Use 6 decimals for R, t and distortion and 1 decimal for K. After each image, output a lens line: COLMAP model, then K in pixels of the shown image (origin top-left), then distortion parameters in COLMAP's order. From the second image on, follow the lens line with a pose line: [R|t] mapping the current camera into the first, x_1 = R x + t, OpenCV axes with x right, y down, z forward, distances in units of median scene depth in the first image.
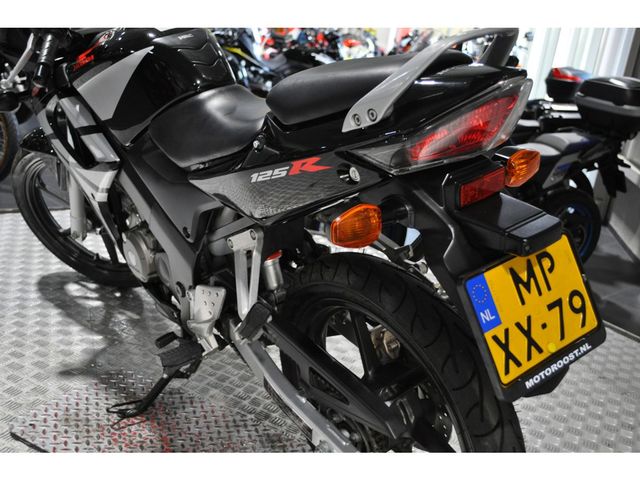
lens RADIAL K [[739.0, 0, 318.0], [0, 739.0, 242.3], [0, 0, 1]] dist [-0.029654, 0.000000]
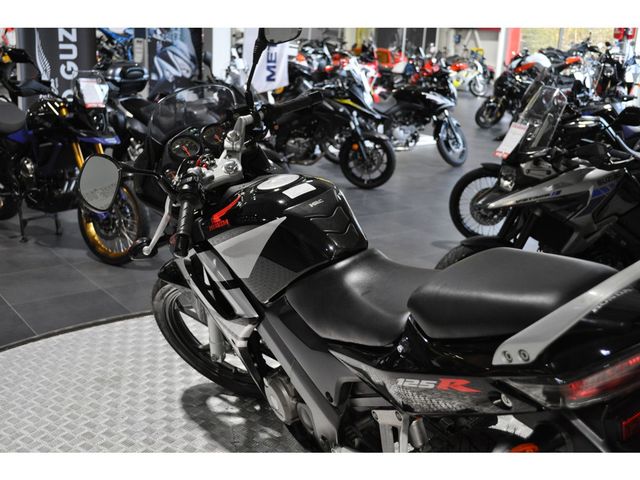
lens RADIAL K [[739.0, 0, 322.3], [0, 739.0, 237.5], [0, 0, 1]] dist [-0.029654, 0.000000]
pose [[0.986652, -0.064473, -0.149536, -0.014511], [0.060938, 0.997746, -0.028106, -0.133946], [0.151011, 0.018619, 0.988357, -0.003211]]
